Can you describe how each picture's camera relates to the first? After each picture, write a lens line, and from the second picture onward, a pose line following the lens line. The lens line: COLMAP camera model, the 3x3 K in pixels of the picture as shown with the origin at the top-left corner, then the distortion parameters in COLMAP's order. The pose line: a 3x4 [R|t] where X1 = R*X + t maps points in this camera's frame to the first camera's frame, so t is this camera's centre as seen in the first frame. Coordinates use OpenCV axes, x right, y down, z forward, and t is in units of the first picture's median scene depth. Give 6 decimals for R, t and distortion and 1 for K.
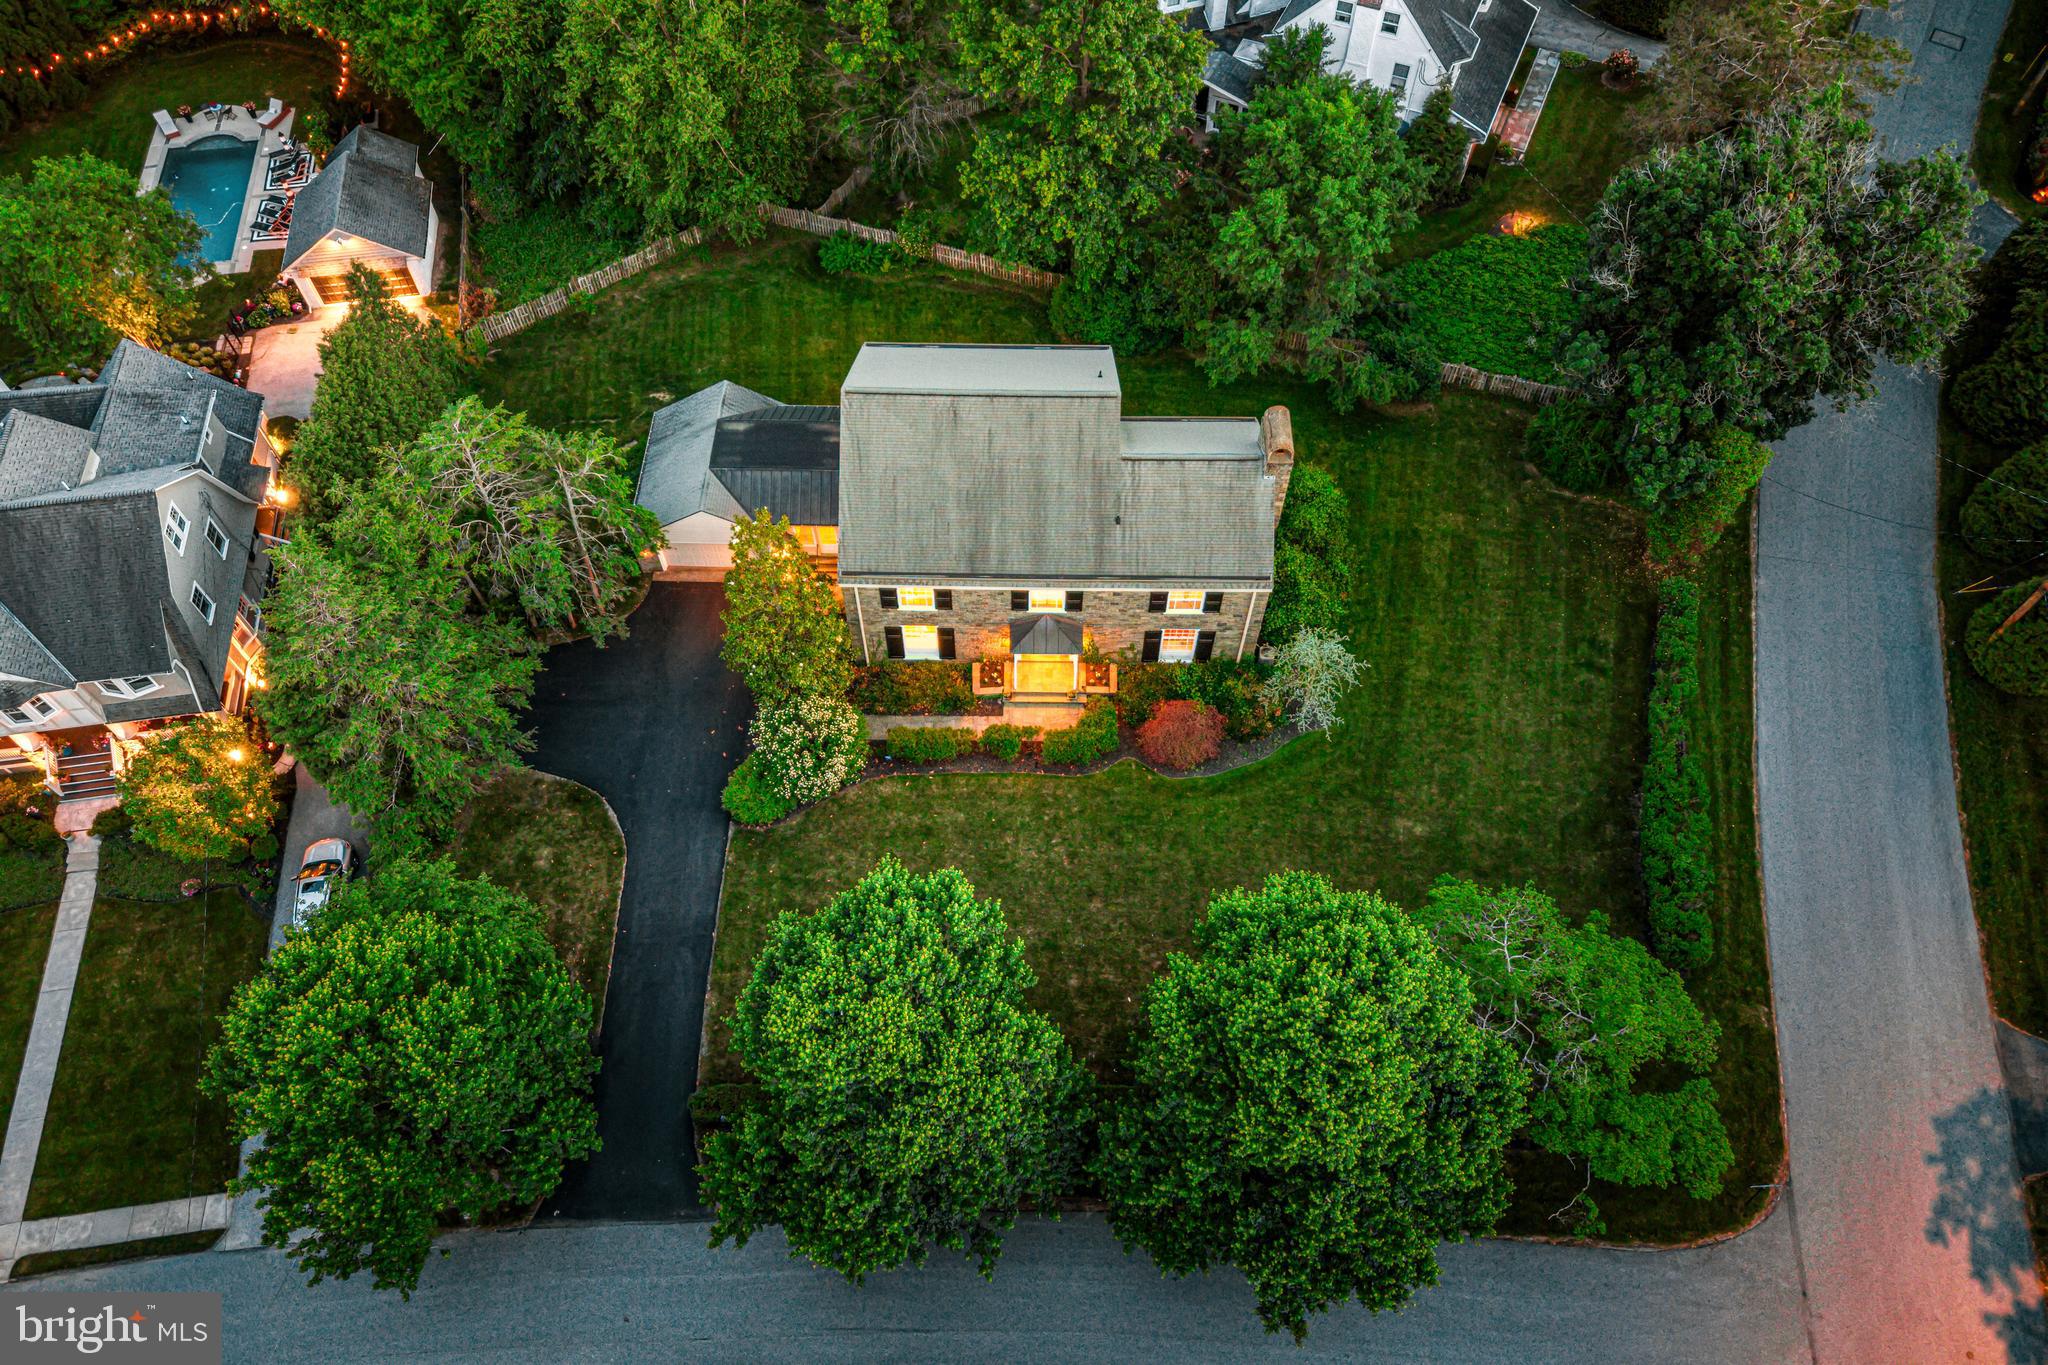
lens RADIAL K [[1392.0, 0, 1020.7], [0, 1392.0, 658.8], [0, 0, 1]] dist [-0.003023, 0.001331]
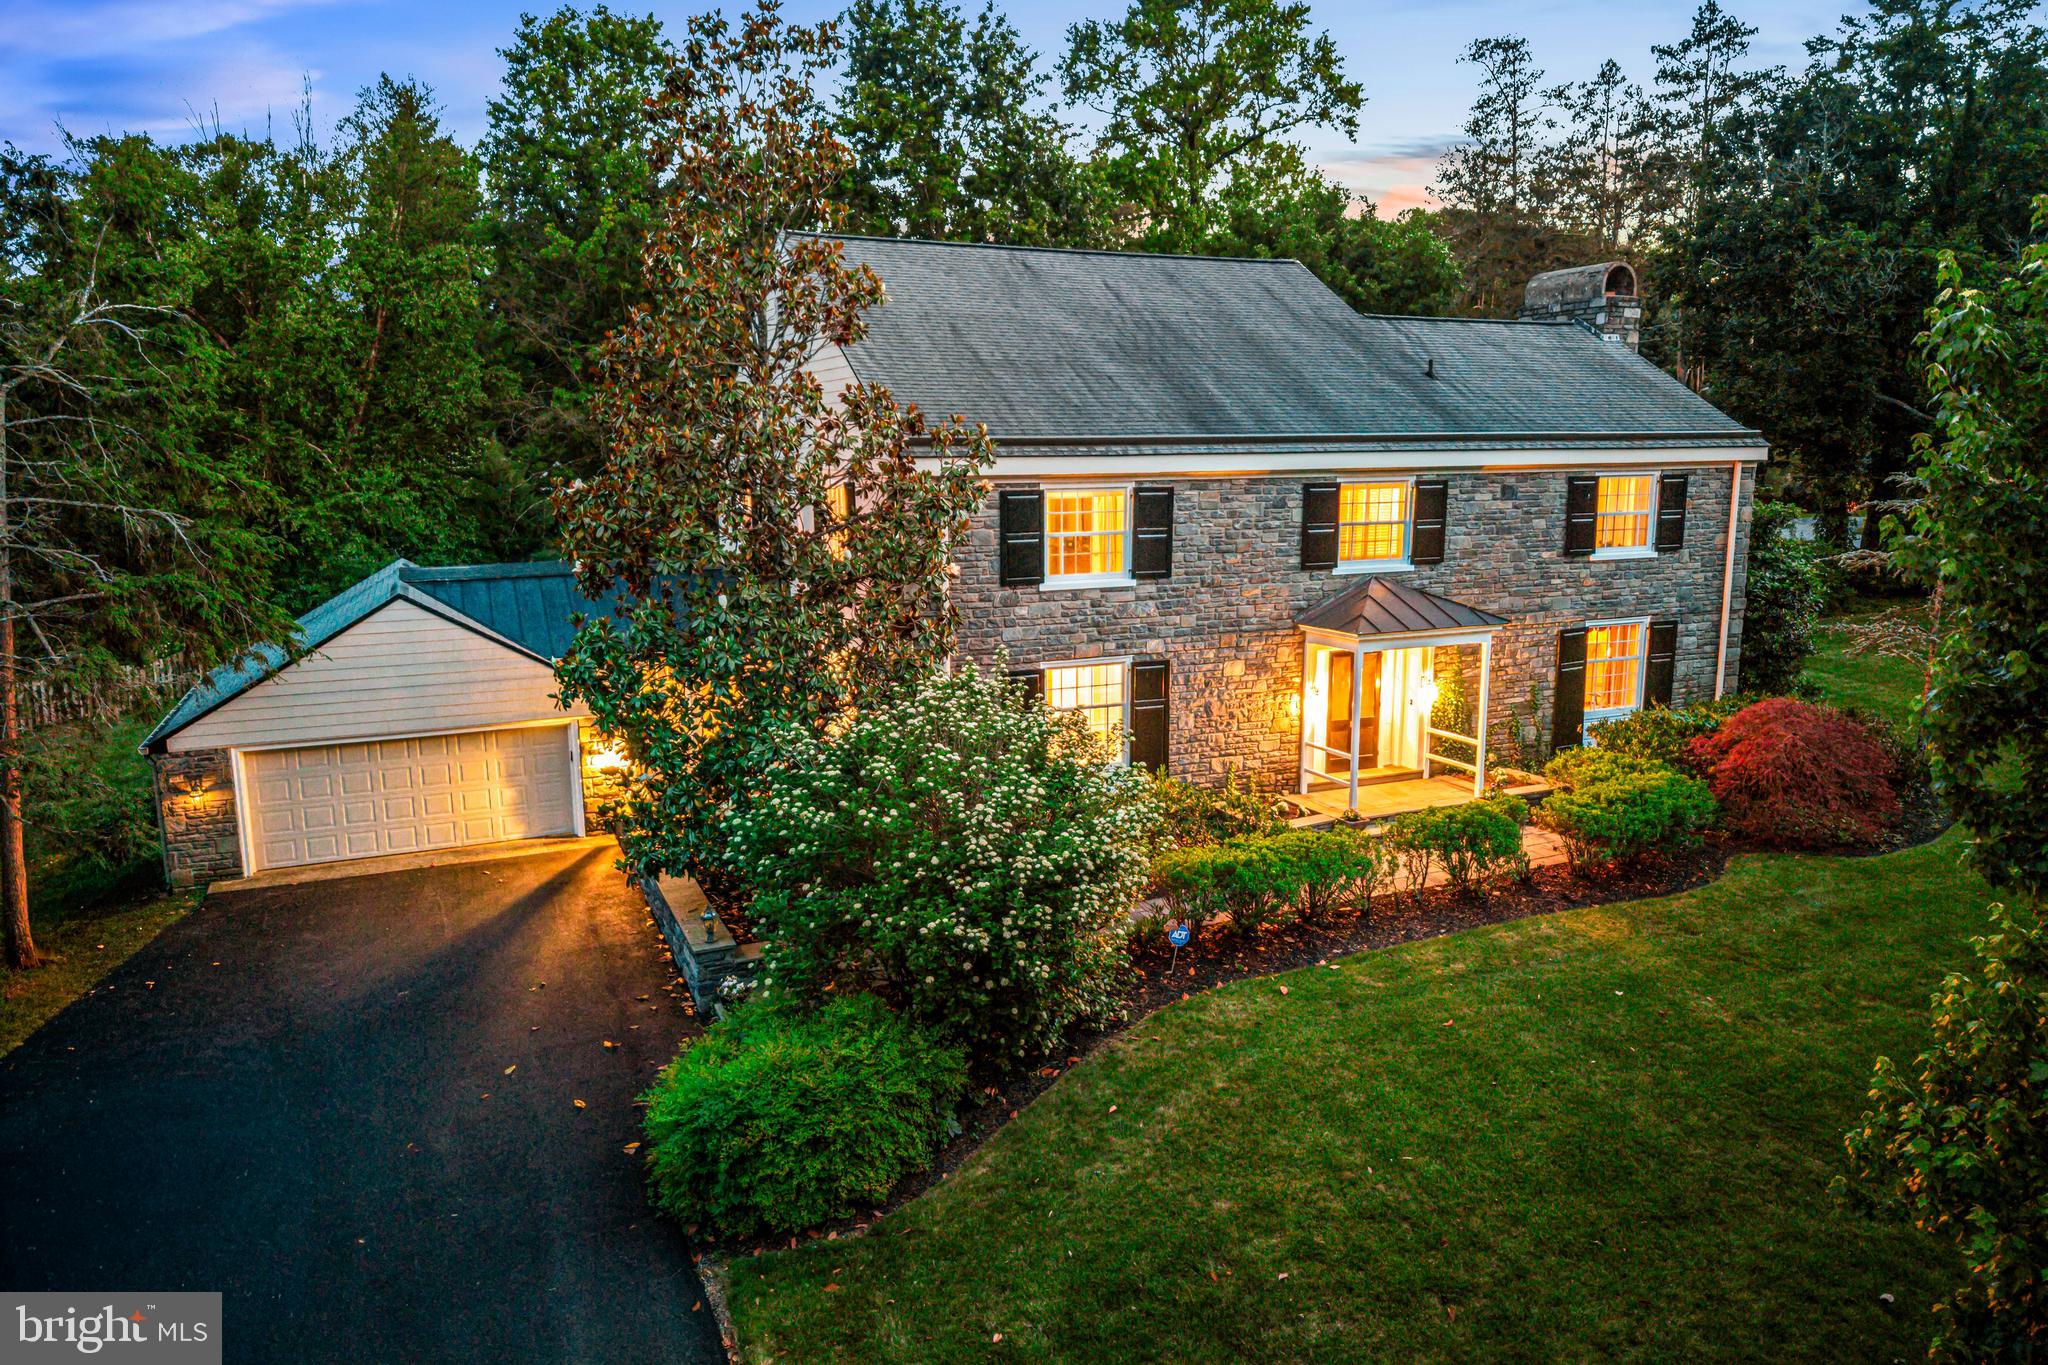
lens RADIAL K [[1392.0, 0, 1020.7], [0, 1392.0, 658.8], [0, 0, 1]] dist [-0.003023, 0.001331]
pose [[0.912441, -0.068127, 0.403498, -0.239377], [0.344288, 0.660756, -0.666984, 0.217854], [-0.221174, 0.747503, 0.626356, 0.775812]]
